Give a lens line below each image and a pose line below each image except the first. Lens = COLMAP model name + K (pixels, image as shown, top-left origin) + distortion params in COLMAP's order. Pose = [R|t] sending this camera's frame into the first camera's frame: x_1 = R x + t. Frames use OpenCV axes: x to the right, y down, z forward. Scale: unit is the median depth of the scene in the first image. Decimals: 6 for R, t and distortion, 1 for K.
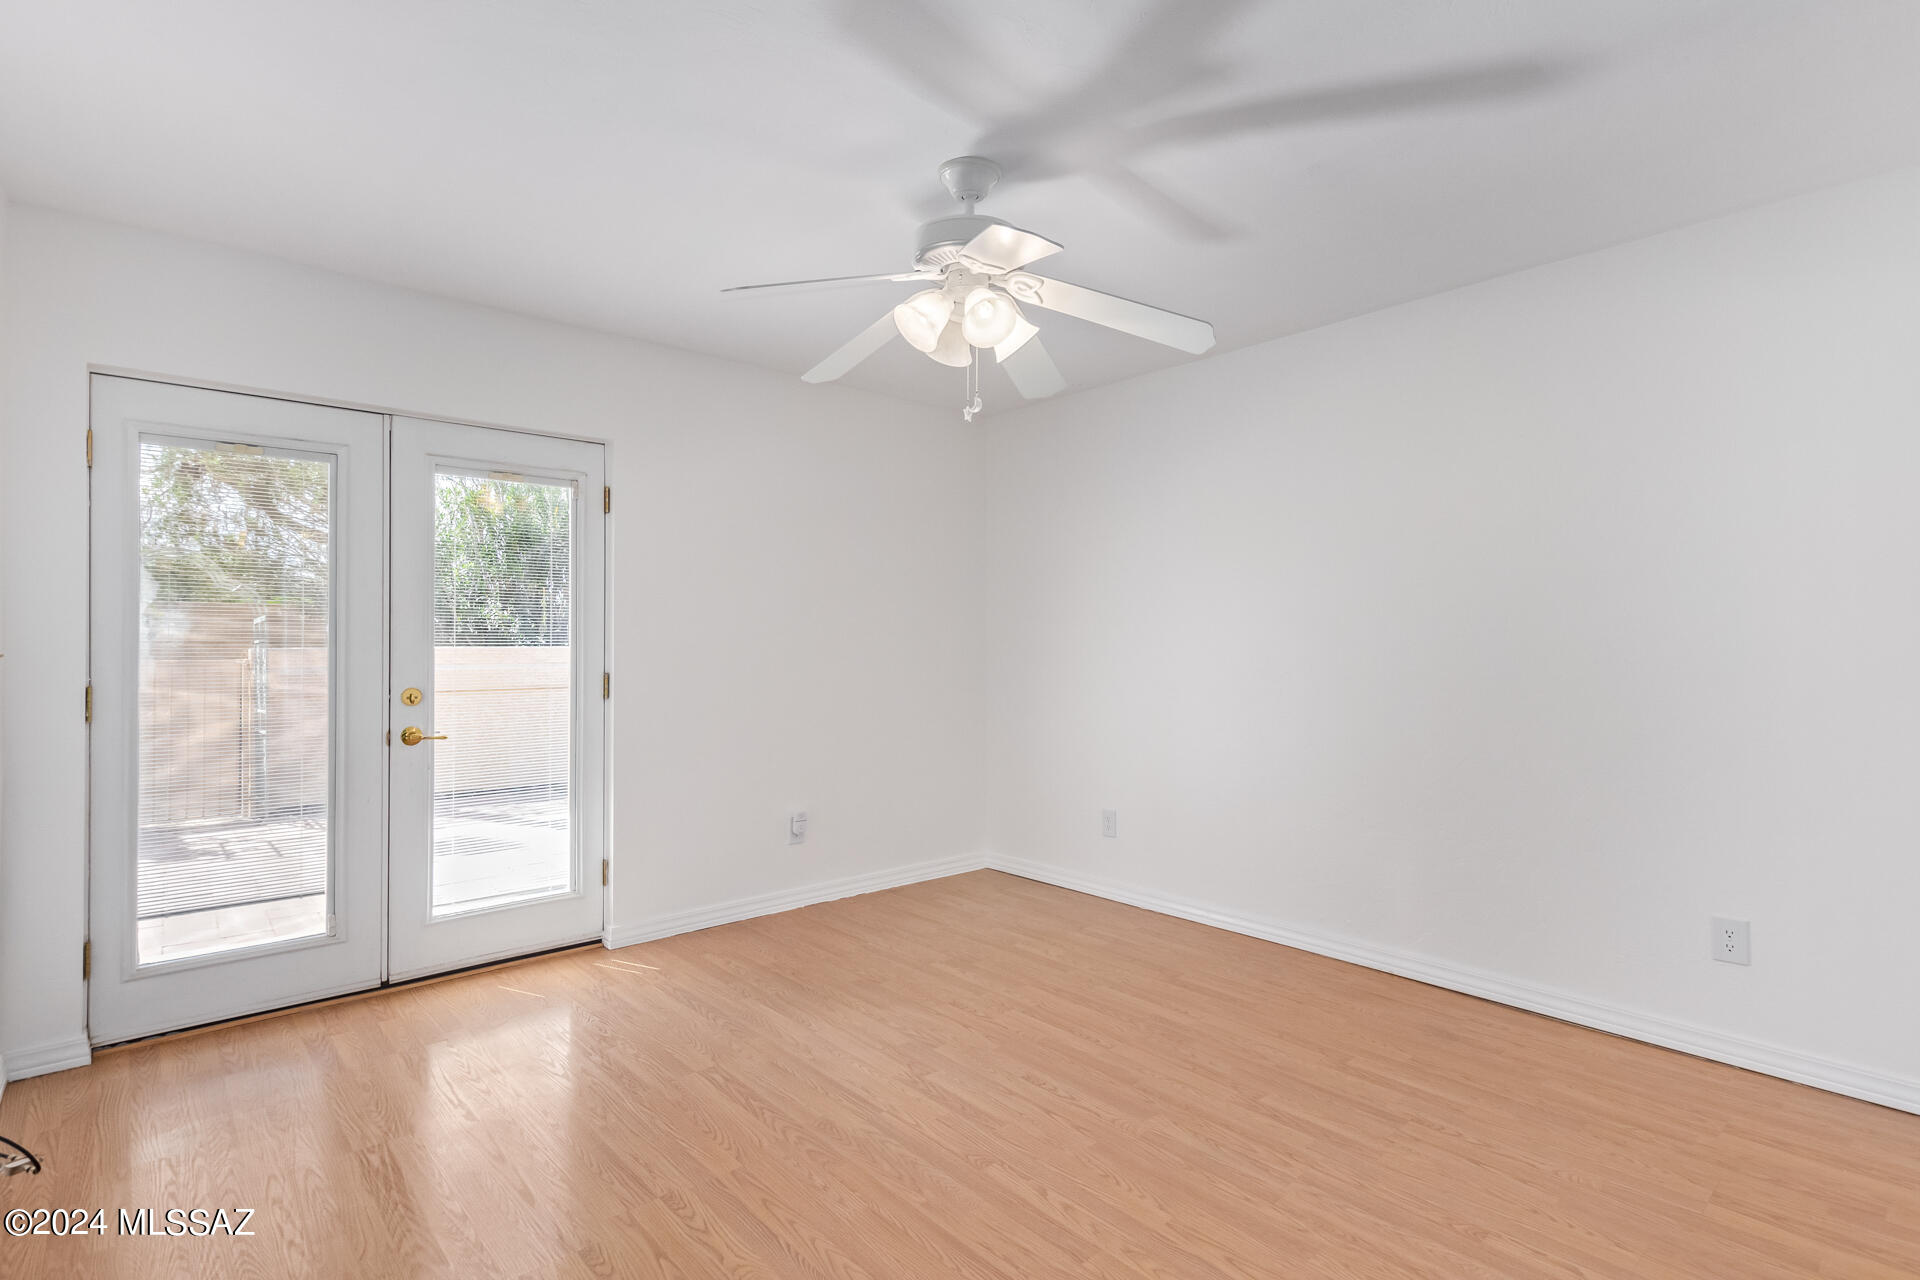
lens RADIAL K [[945.4, 0, 972.5], [0, 945.4, 646.9], [0, 0, 1]] dist [0.009215, -0.001719]
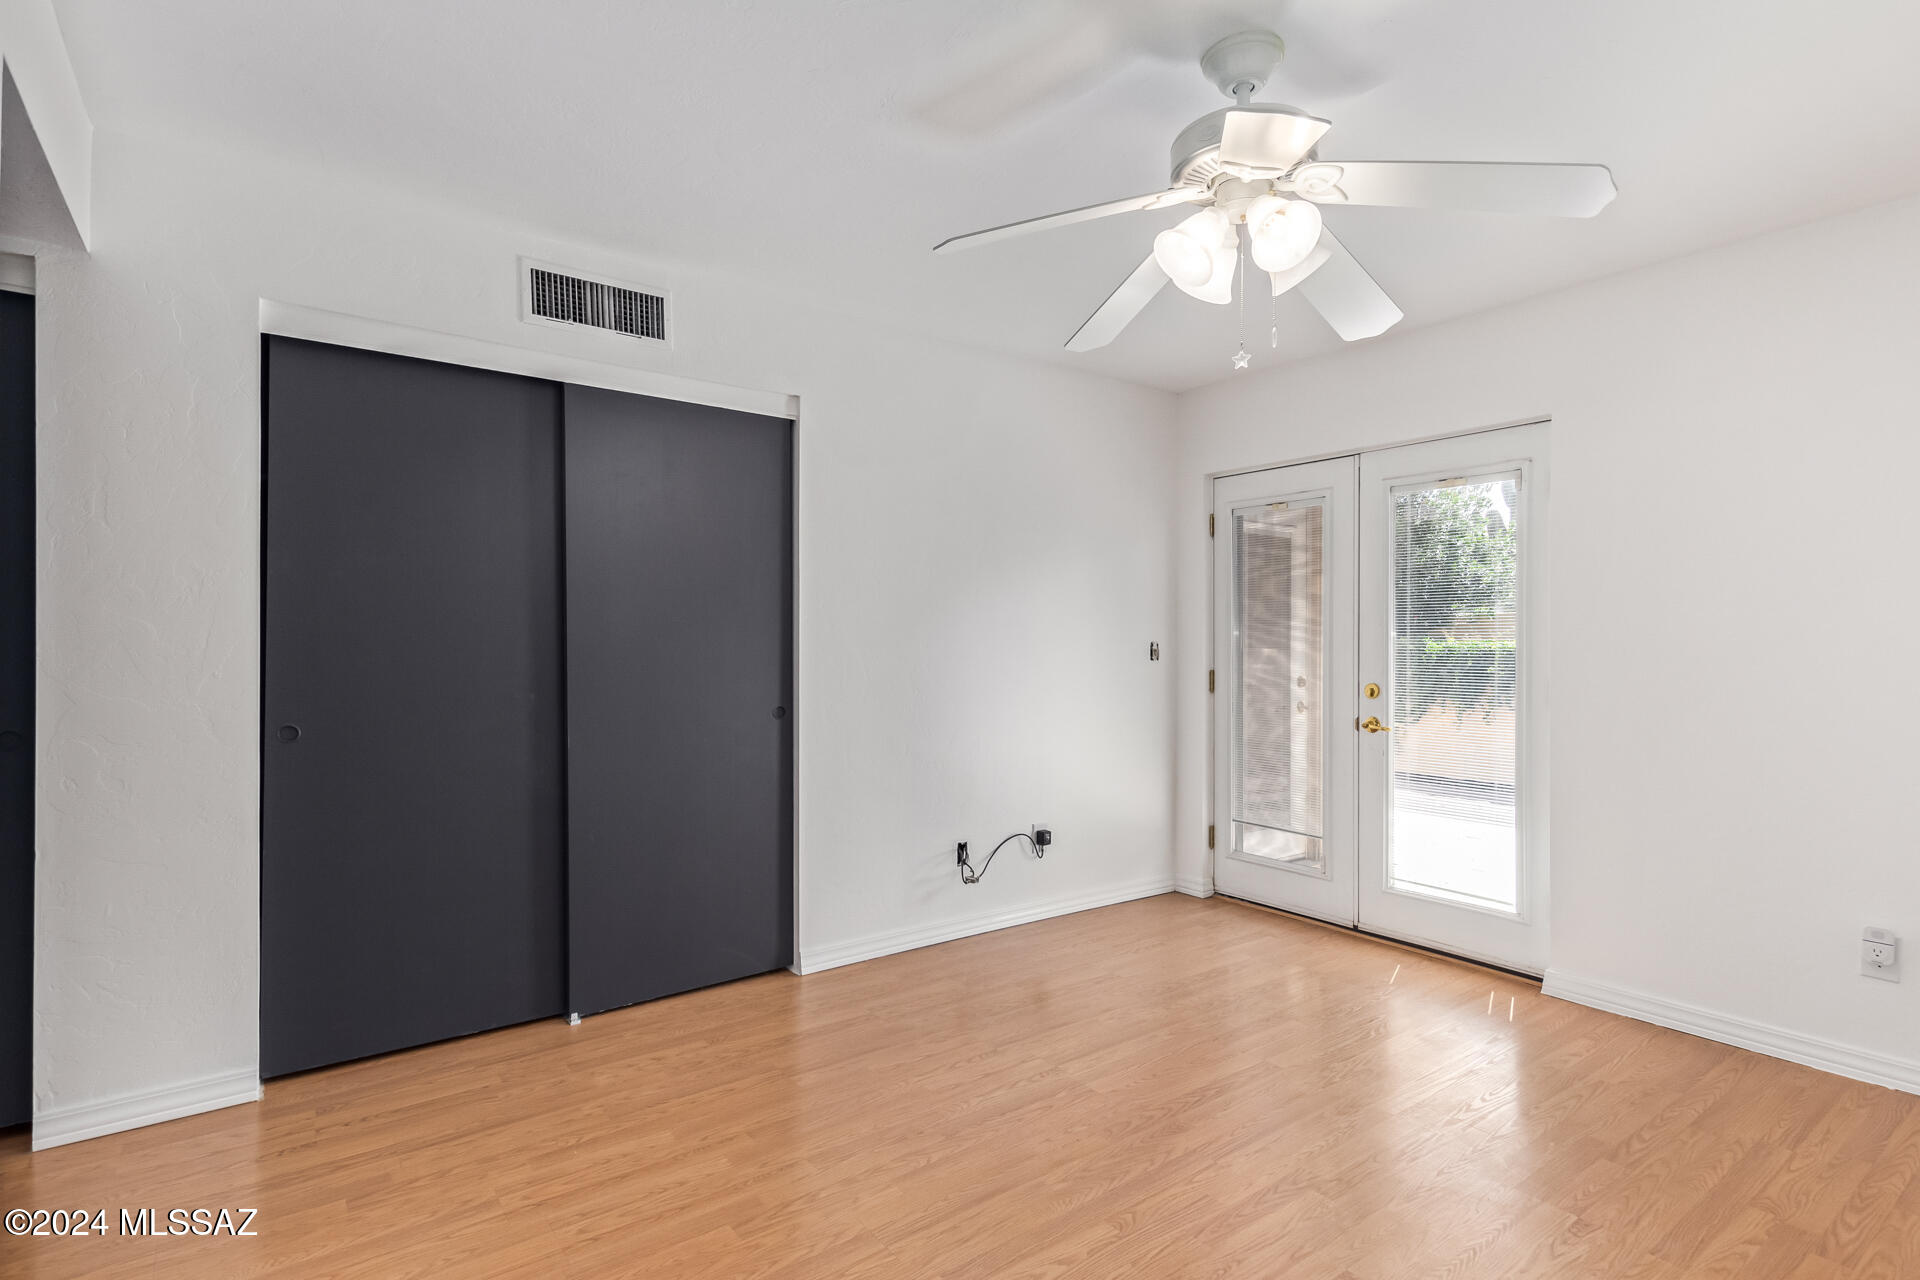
lens RADIAL K [[945.4, 0, 999.2], [0, 945.4, 641.3], [0, 0, 1]] dist [0.009215, -0.001719]
pose [[-0.077725, -0.002741, -0.996971, 0.604636], [-0.009076, 0.999957, -0.002042, -0.001648], [0.996934, 0.008889, -0.077747, 0.629953]]
